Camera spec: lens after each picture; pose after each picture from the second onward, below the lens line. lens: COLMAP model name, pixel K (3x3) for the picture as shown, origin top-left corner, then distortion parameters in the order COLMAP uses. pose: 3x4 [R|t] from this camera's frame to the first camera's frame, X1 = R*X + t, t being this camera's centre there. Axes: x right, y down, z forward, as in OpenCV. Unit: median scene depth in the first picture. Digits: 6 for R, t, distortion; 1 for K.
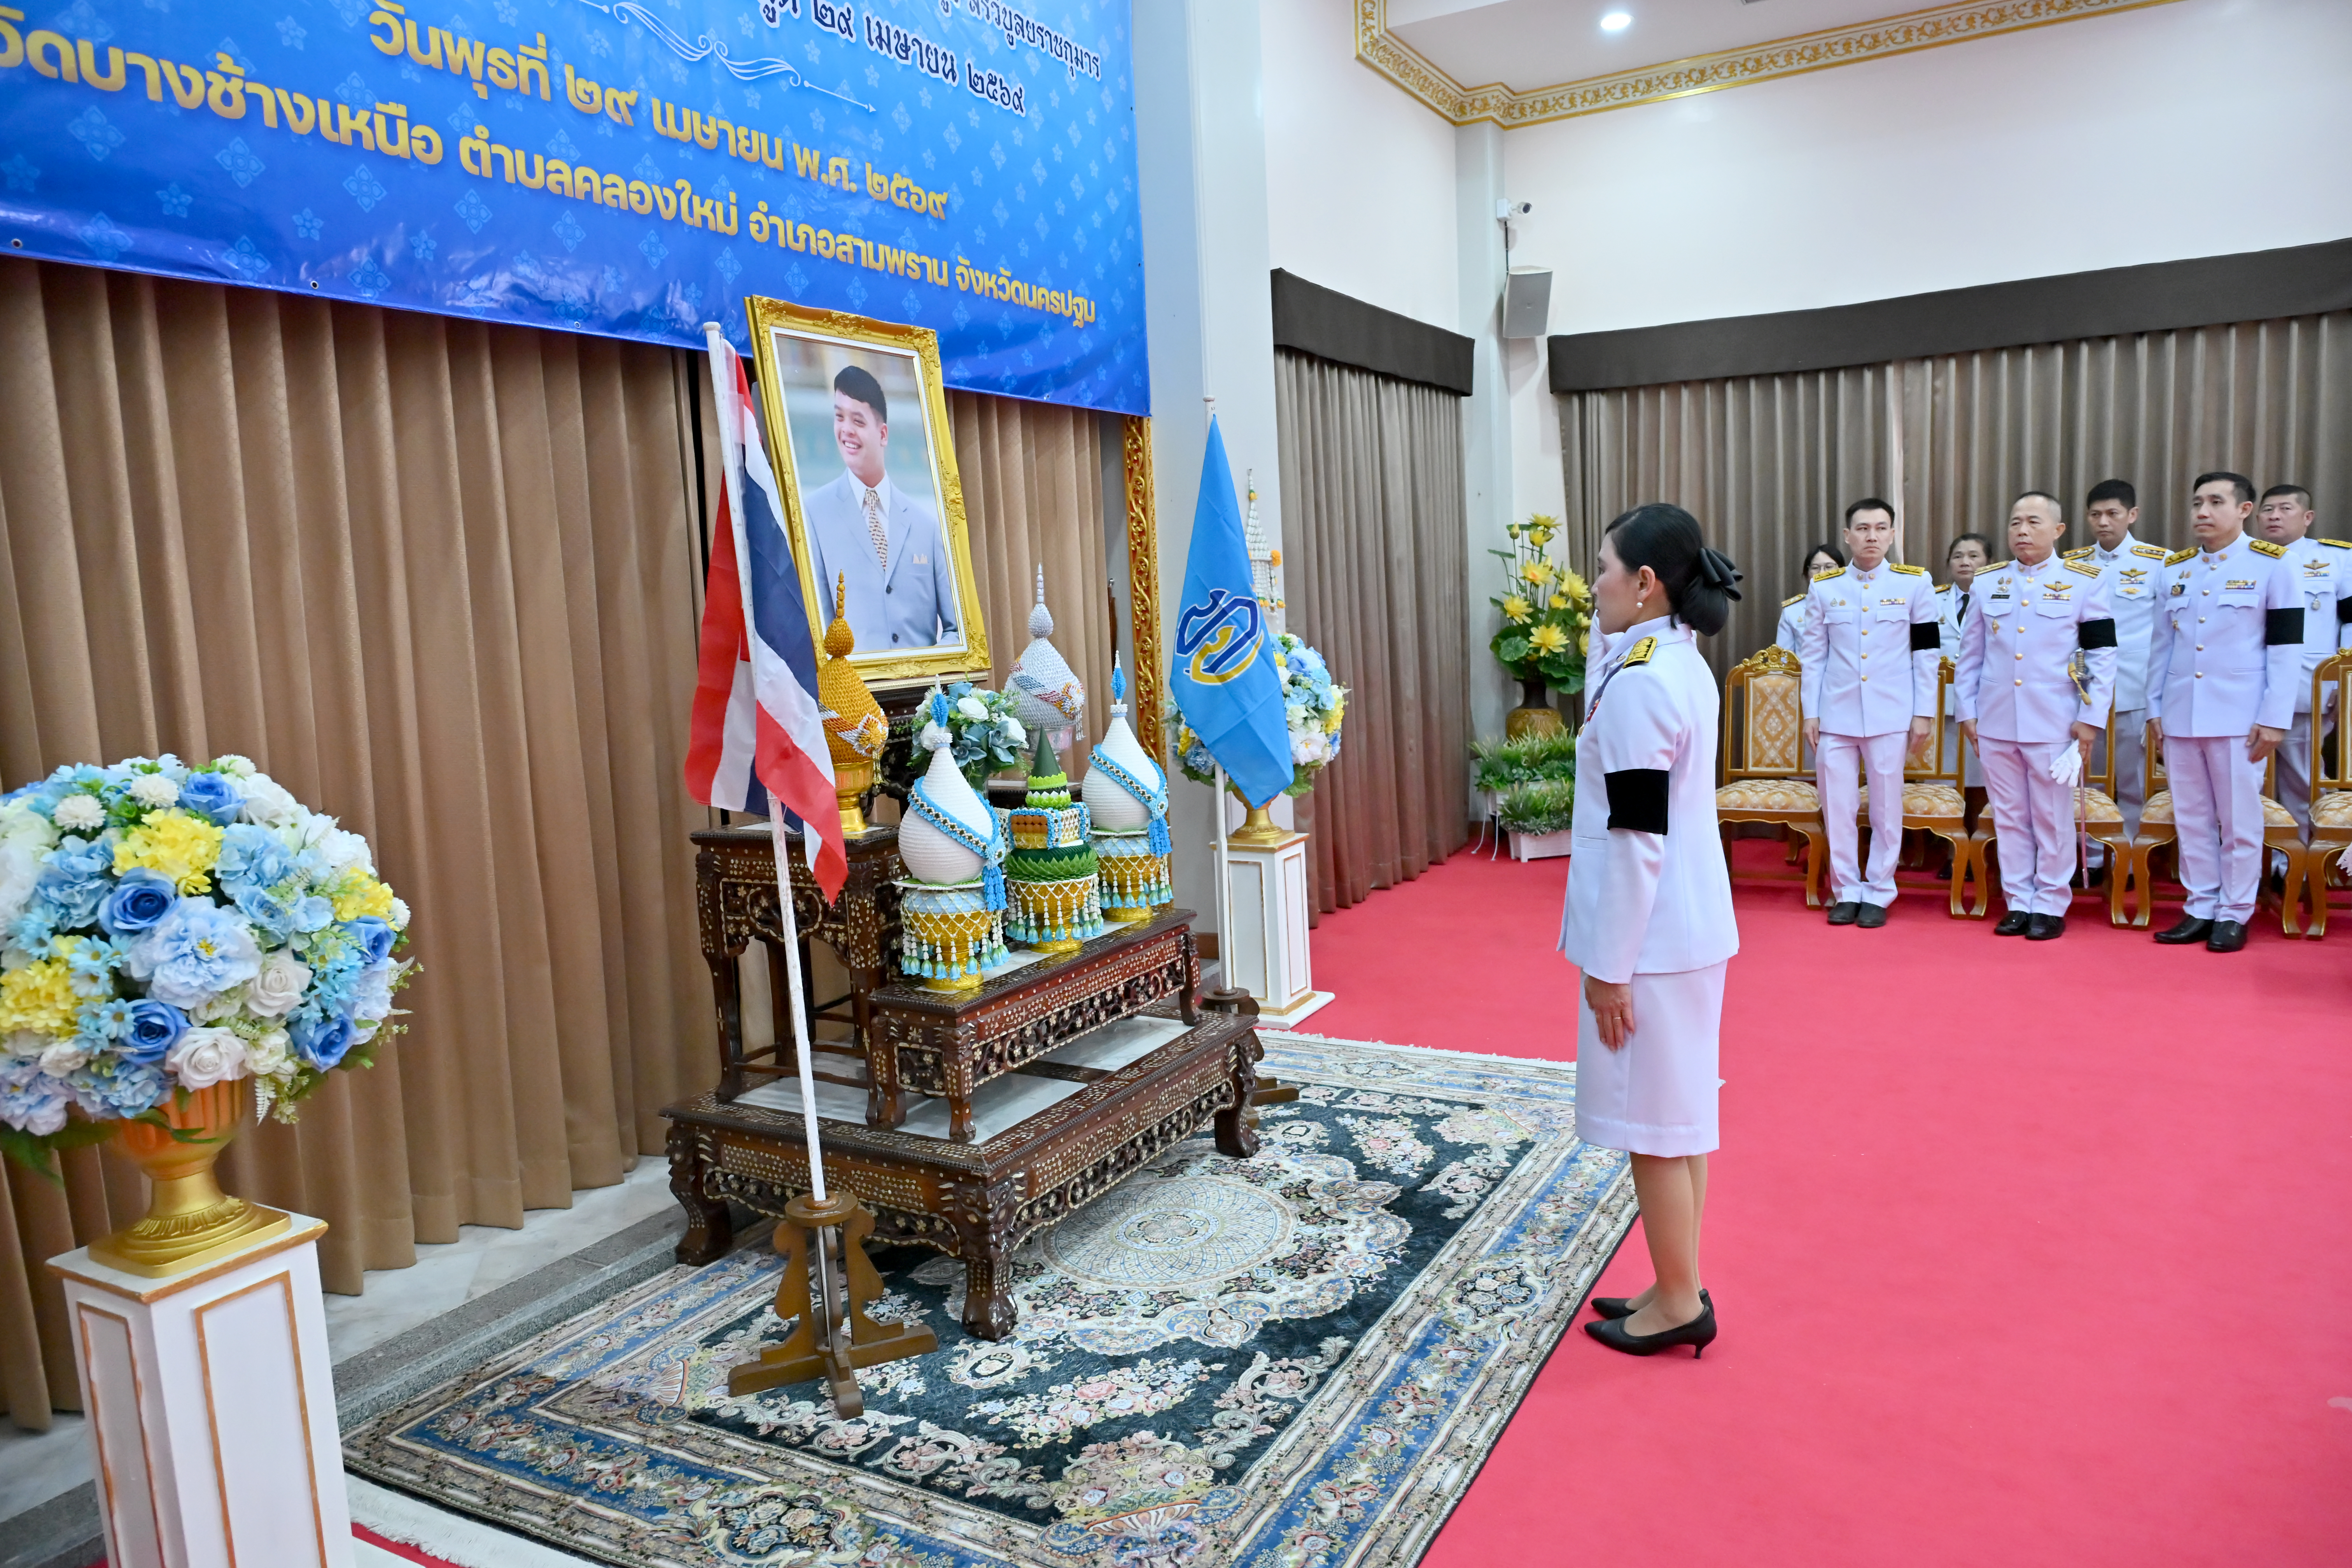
lens RADIAL K [[1588.8, 0, 1245.8], [0, 1588.8, 777.3], [0, 0, 1]] dist [-0.002818, -0.003151]
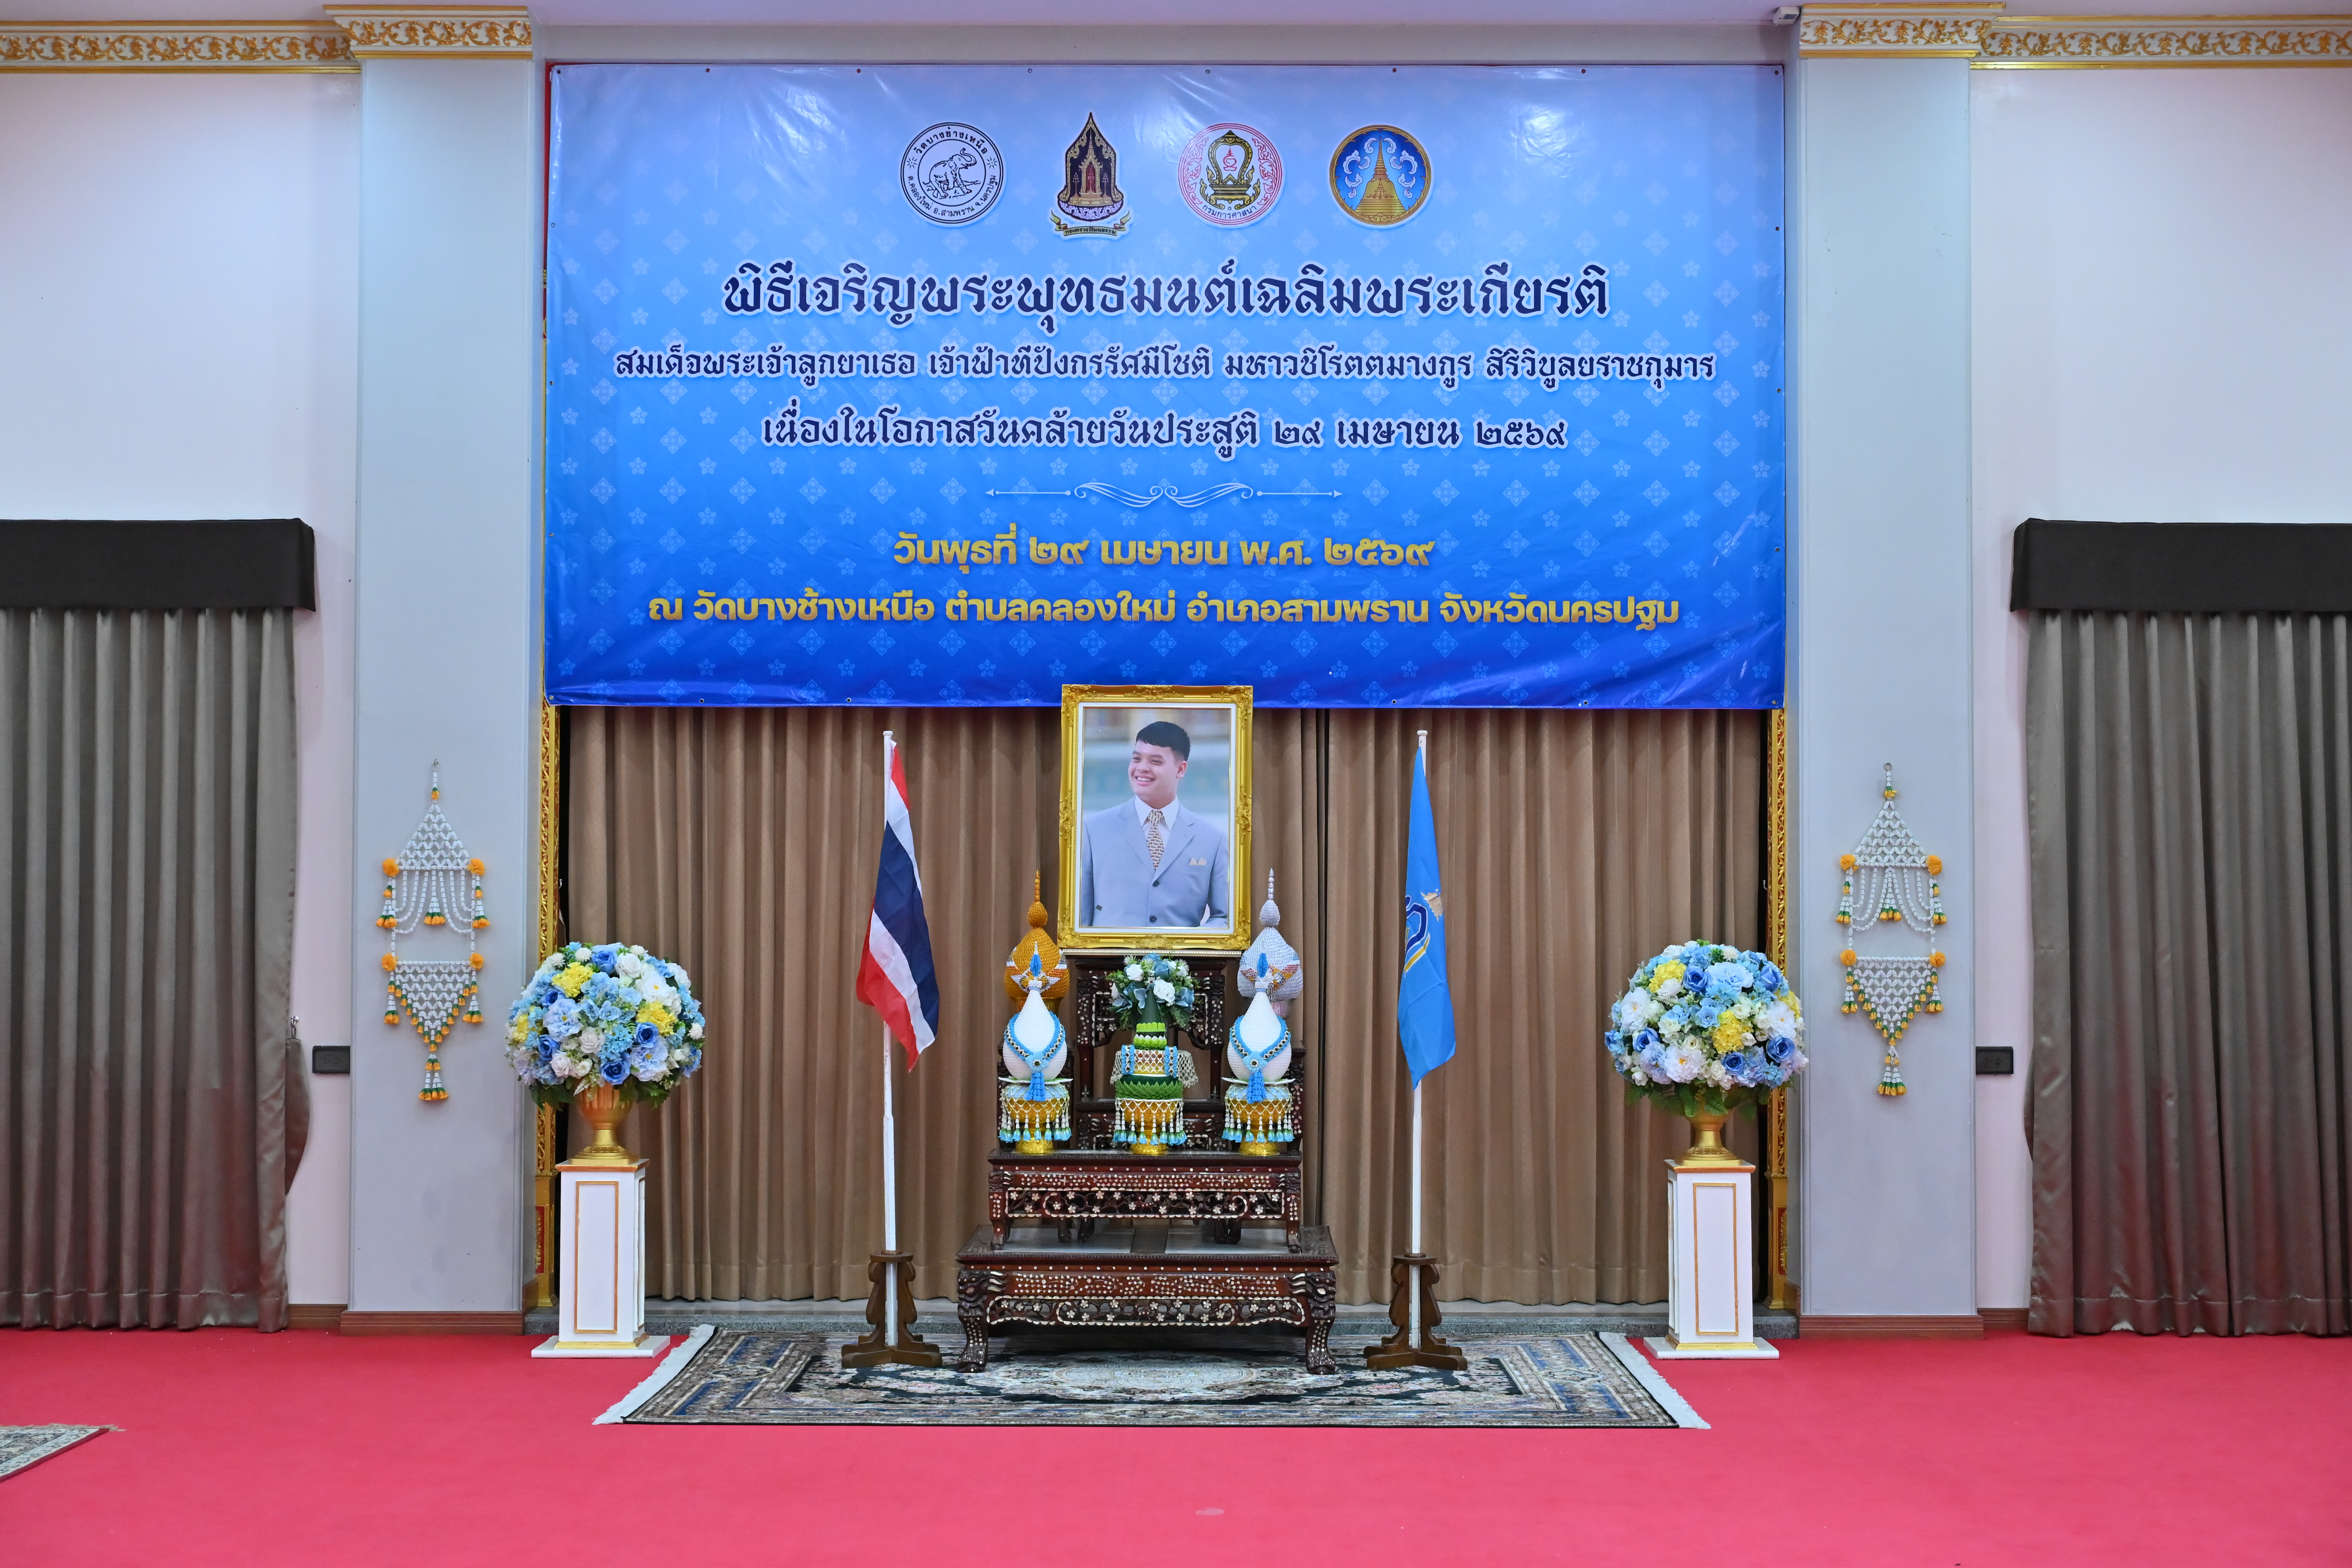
lens RADIAL K [[3420.5, 0, 1176.0], [0, 3420.5, 784.0], [0, 0, 1]] dist [0.006355, -0.103634]
pose [[0.457042, 0.026321, -0.889055, 2.865631], [-0.129617, 0.990862, -0.037298, -0.114096], [0.879950, 0.132283, 0.456278, -0.403624]]
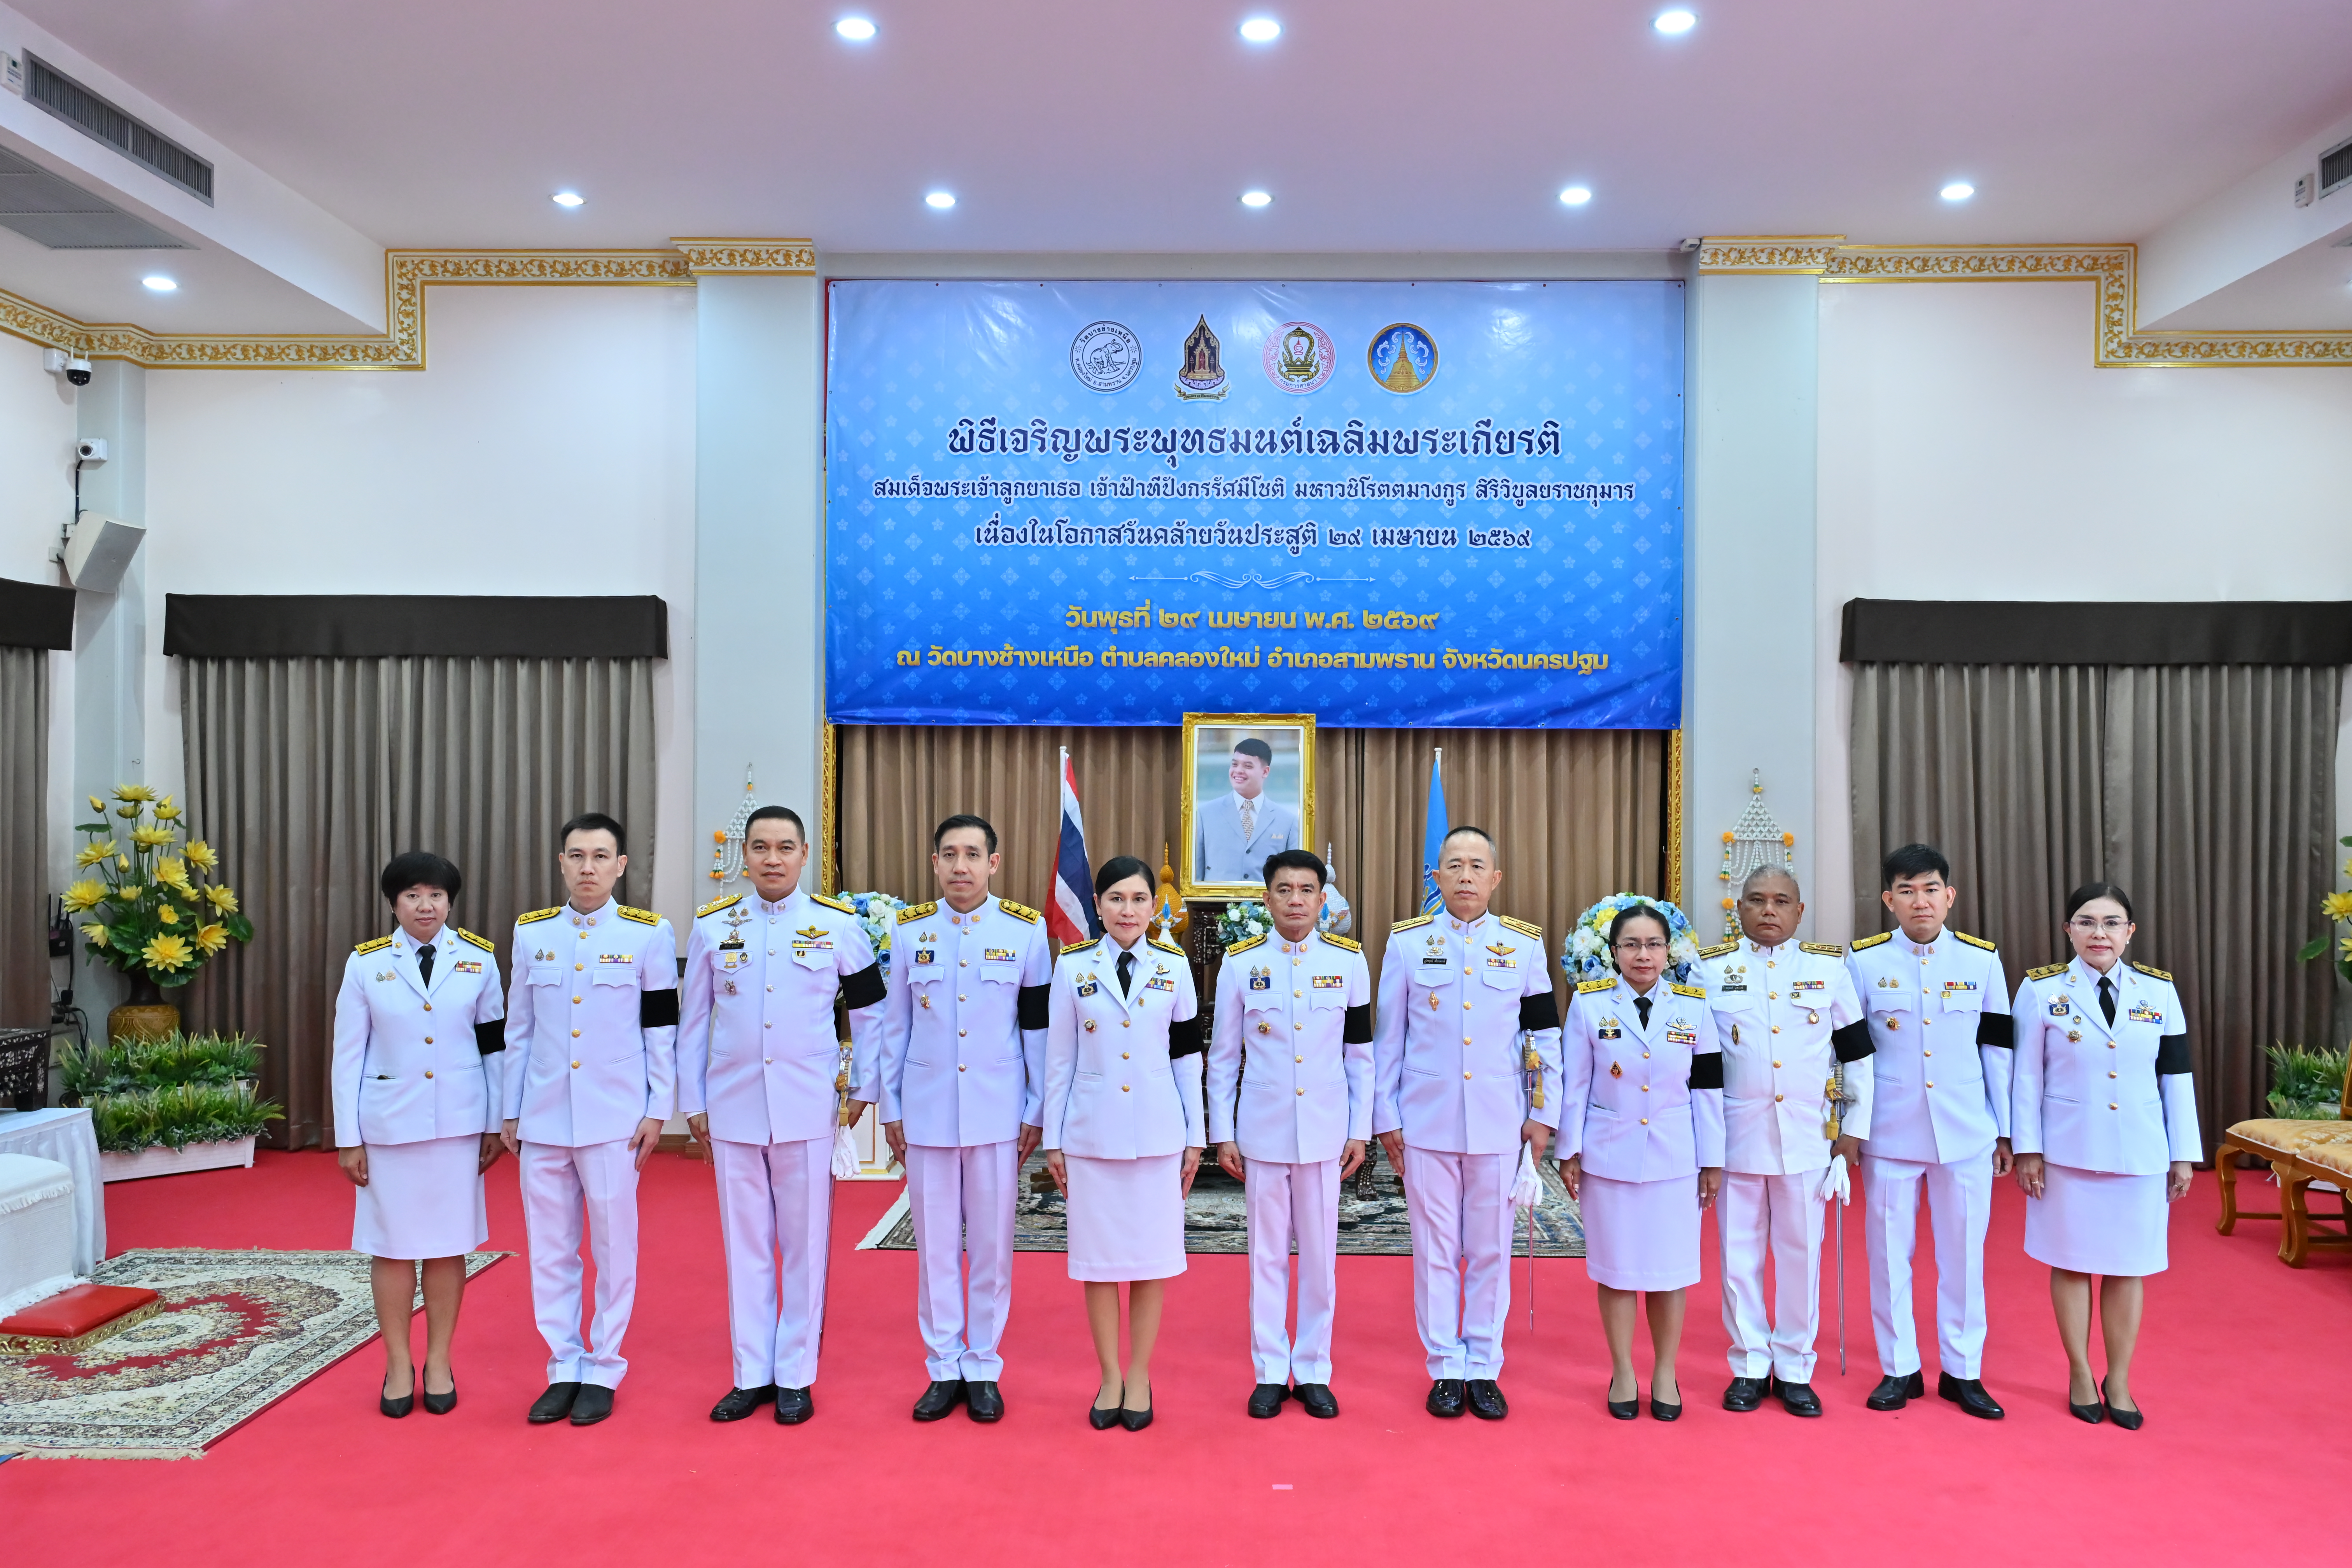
lens RADIAL K [[1986.2, 0, 1179.6], [0, 1986.2, 783.6], [0, 0, 1]] dist [0.007718, -0.004592]
pose [[0.444487, 0.051629, -0.894296, 2.312524], [-0.133203, 0.991048, -0.008991, -0.200786], [0.885826, 0.123119, 0.447385, -0.221765]]
